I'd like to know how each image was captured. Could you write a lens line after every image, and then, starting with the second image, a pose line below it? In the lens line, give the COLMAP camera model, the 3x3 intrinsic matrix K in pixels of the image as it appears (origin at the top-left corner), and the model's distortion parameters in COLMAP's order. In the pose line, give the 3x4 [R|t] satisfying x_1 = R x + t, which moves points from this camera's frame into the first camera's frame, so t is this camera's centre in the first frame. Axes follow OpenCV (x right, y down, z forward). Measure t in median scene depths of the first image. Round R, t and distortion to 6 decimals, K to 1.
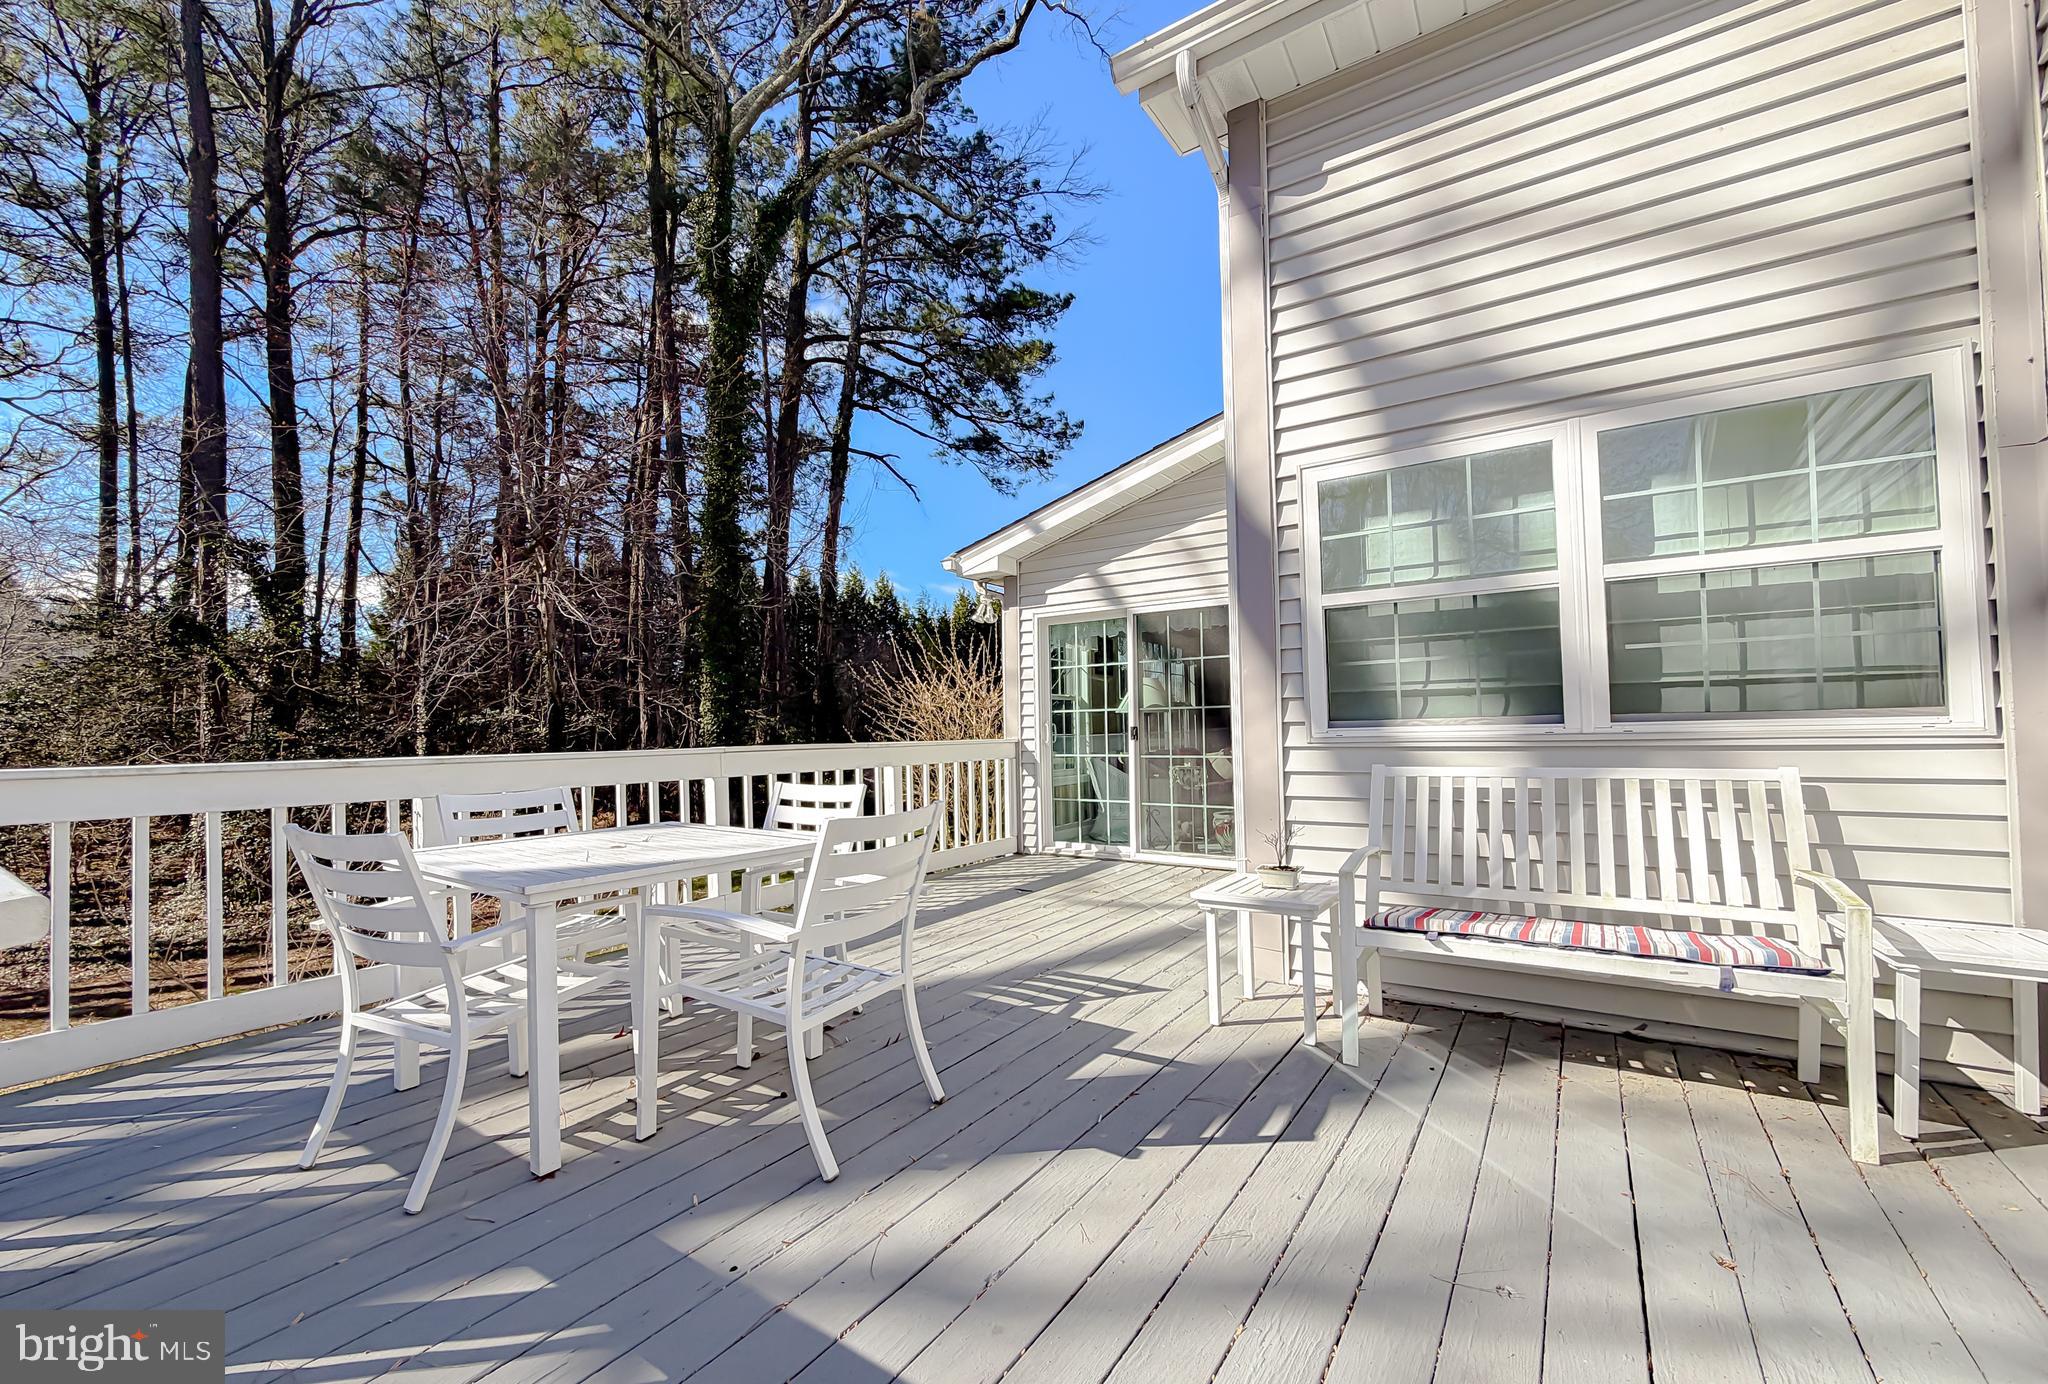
lens RADIAL K [[834.4, 0, 1024.0], [0, 834.4, 692.0], [0, 0, 1]] dist [-0.000364, -0.000012]
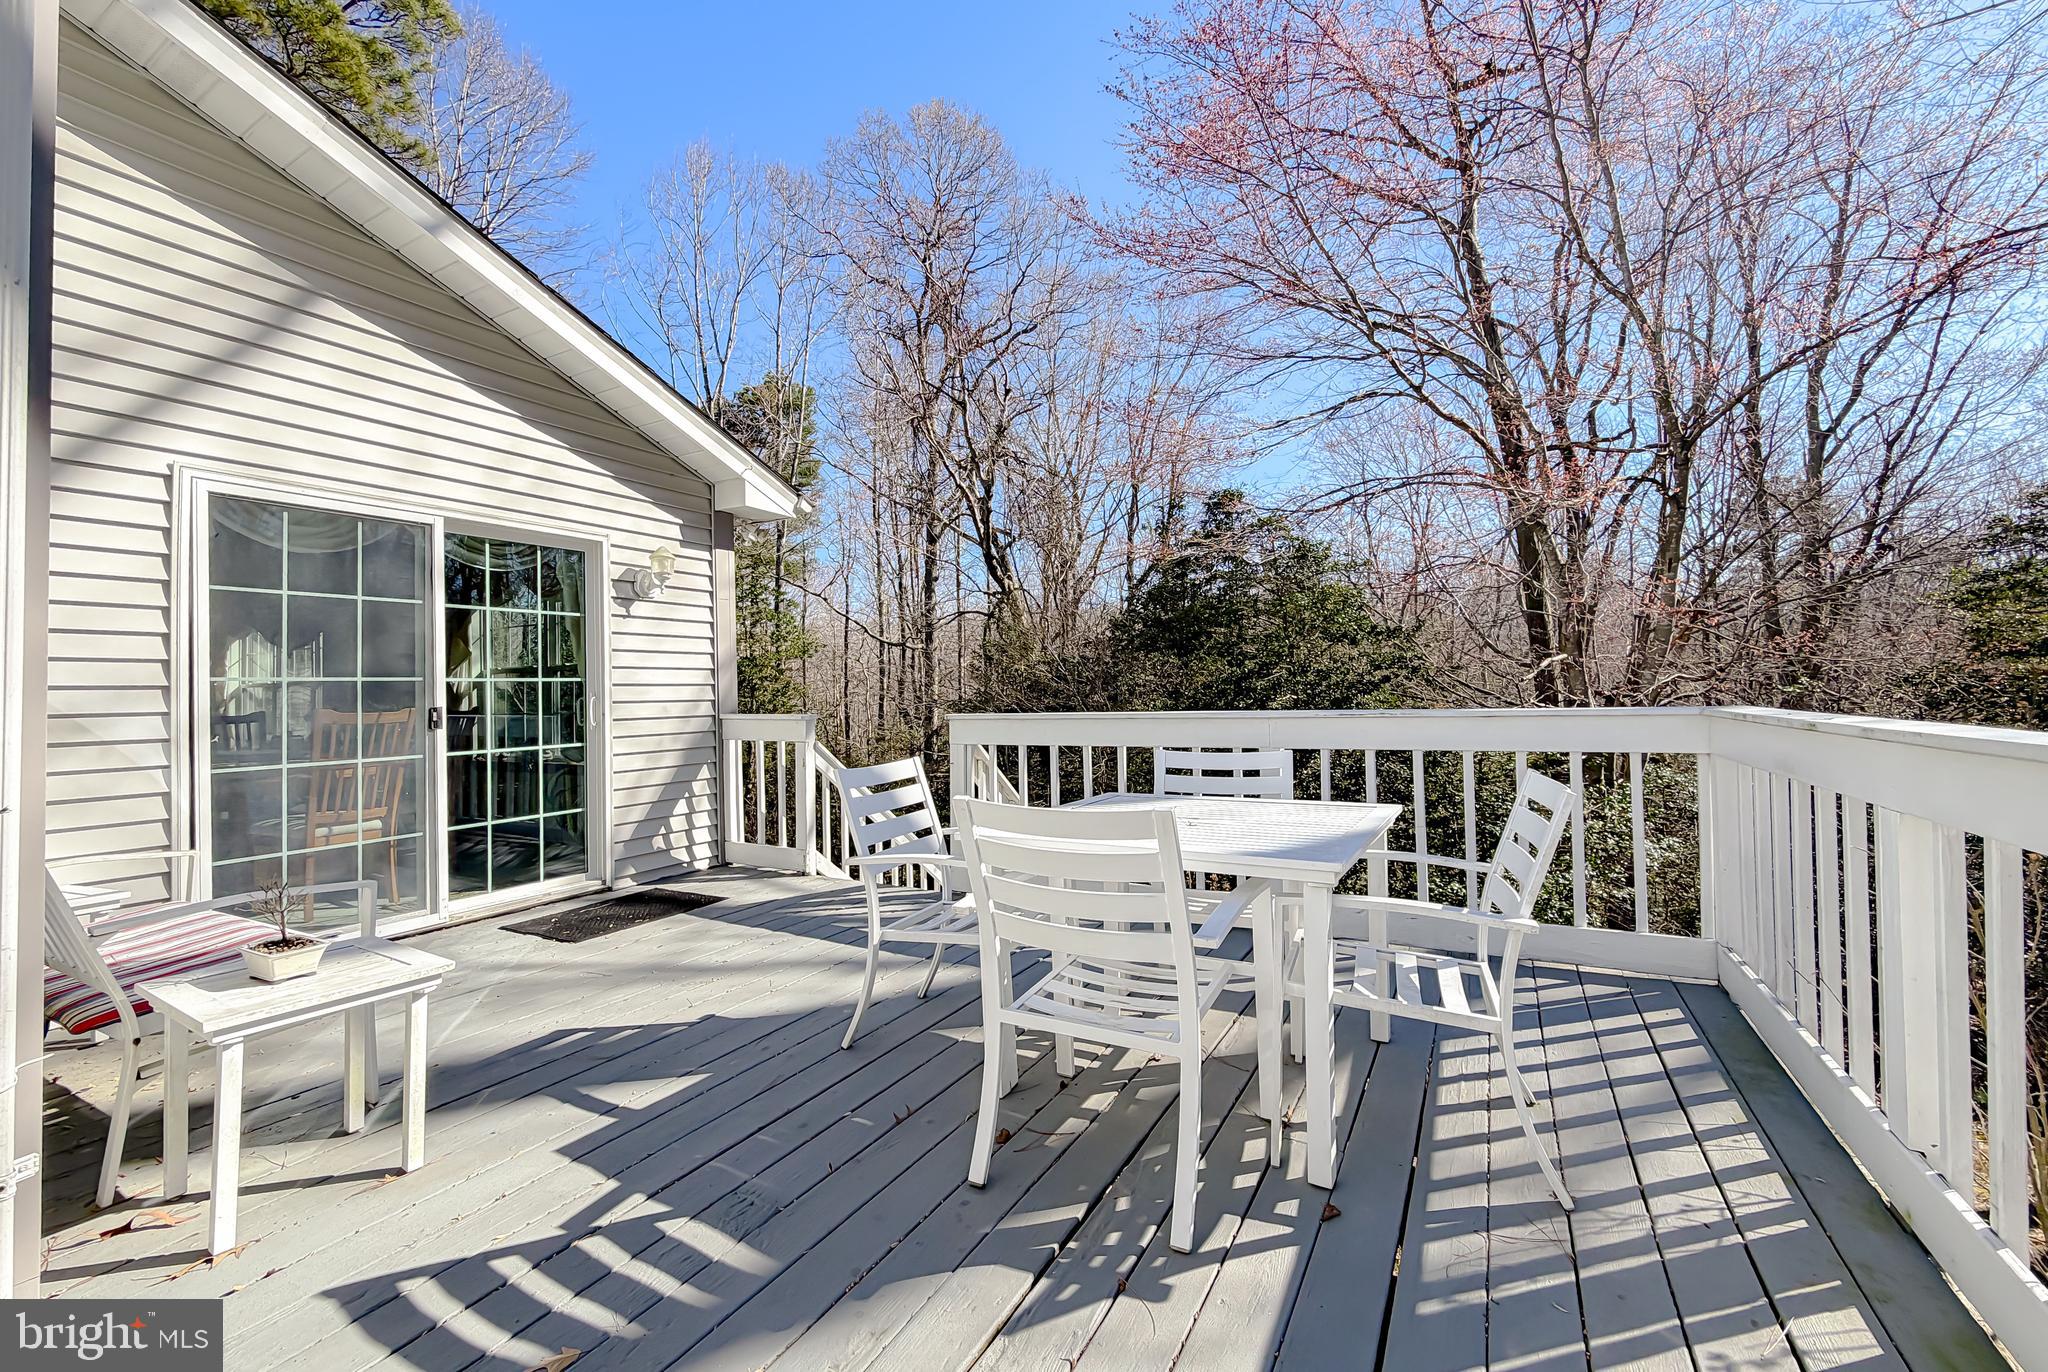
lens RADIAL K [[832.0, 0, 1024.0], [0, 832.0, 686.0], [0, 0, 1]] dist [-0.000212, -0.000033]
pose [[-0.996562, 0.035770, -0.074732, -0.236561], [0.039339, 0.998127, -0.046847, 0.074393], [0.072917, -0.049626, -0.996103, 1.886616]]
